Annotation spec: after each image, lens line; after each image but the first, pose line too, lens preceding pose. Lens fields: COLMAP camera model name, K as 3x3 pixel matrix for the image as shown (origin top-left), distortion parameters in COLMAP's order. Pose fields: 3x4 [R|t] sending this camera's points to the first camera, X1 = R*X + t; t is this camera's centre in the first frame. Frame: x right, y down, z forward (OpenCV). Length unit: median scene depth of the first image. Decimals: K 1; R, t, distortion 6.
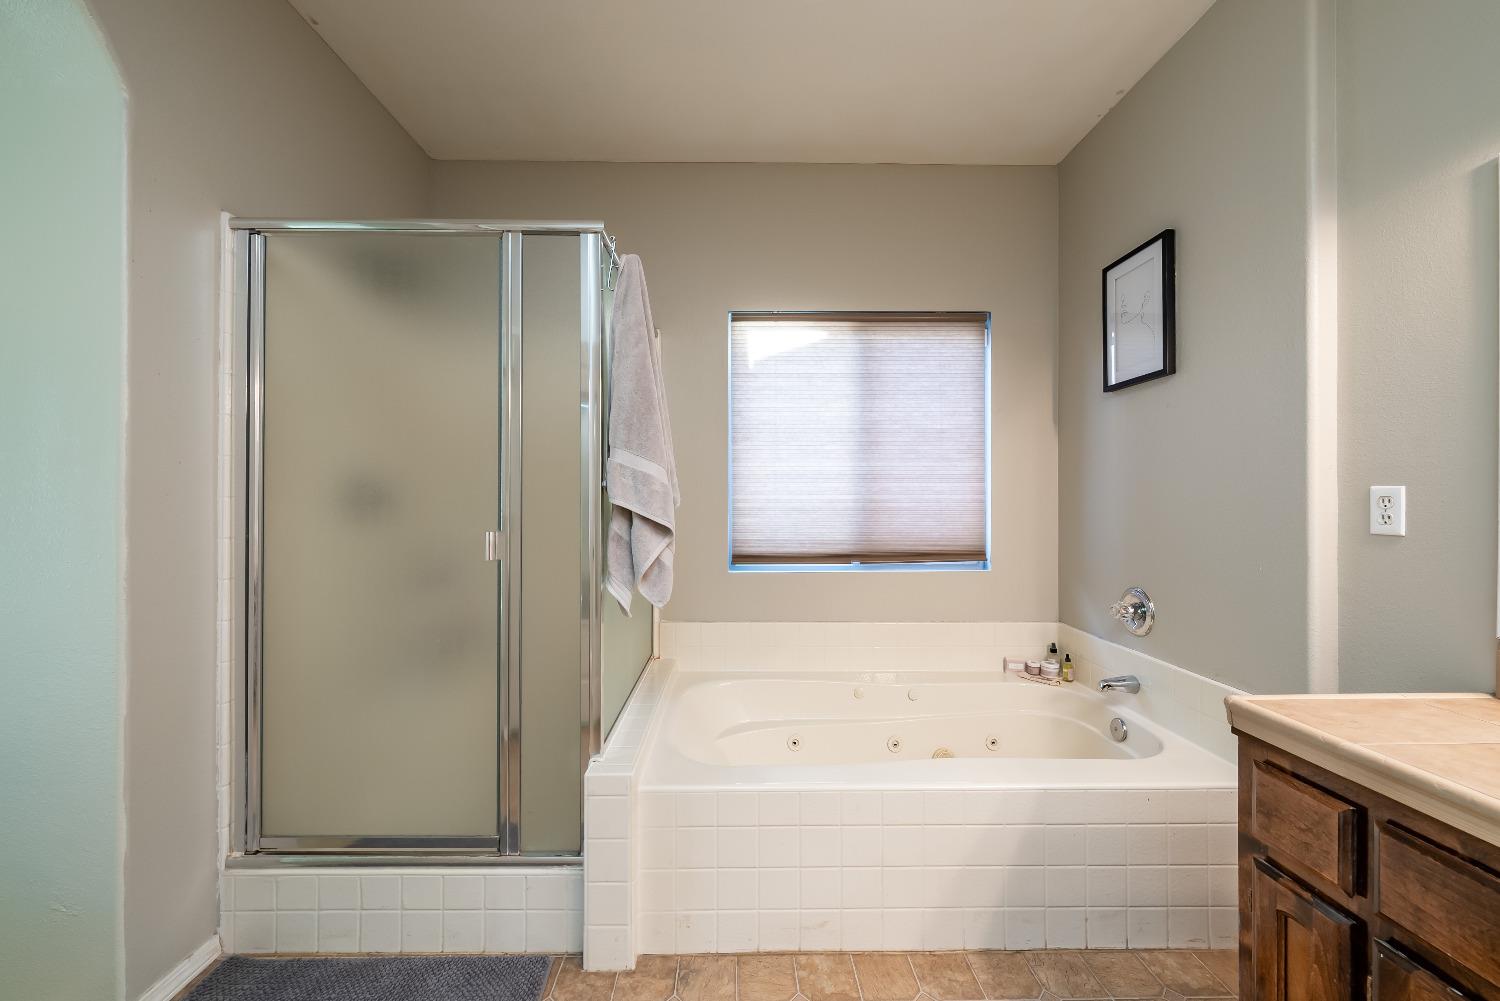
lens RADIAL K [[602.2, 0, 750.0], [0, 602.2, 500.5], [0, 0, 1]] dist [-0.000543, -0.000031]
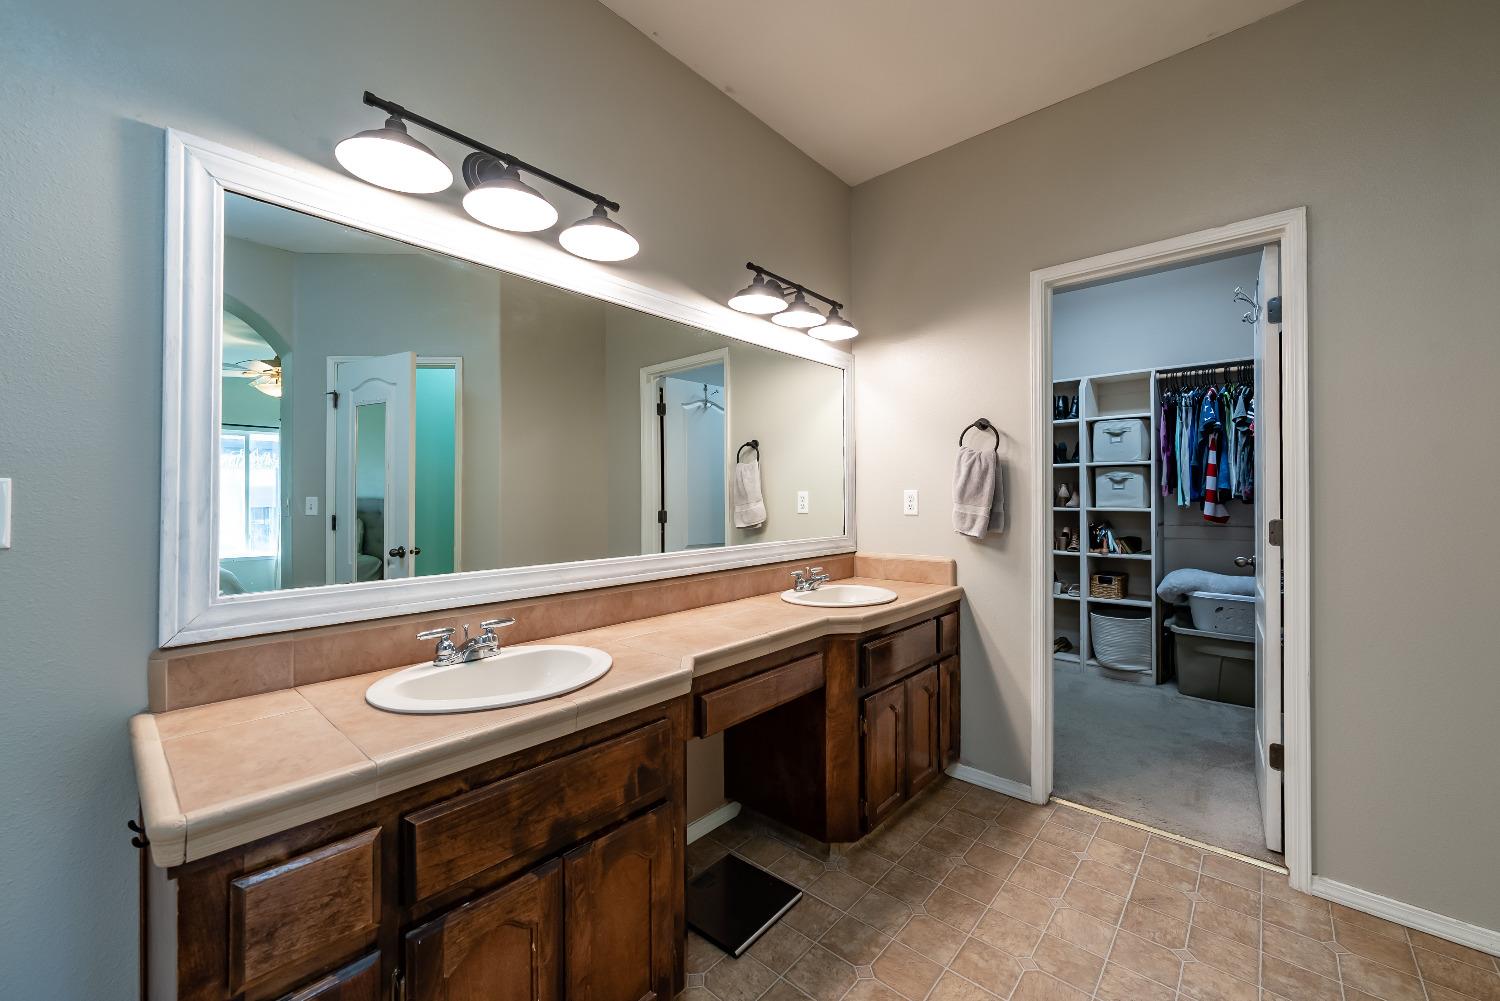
lens RADIAL K [[586.4, 0, 753.3], [0, 586.4, 490.7], [0, 0, 1]] dist [-0.002126, -0.000150]
pose [[-0.731641, 0.004479, 0.681675, -0.041858], [-0.001605, 0.999964, -0.008294, -0.003684], [-0.681688, -0.007162, -0.731608, 1.207607]]
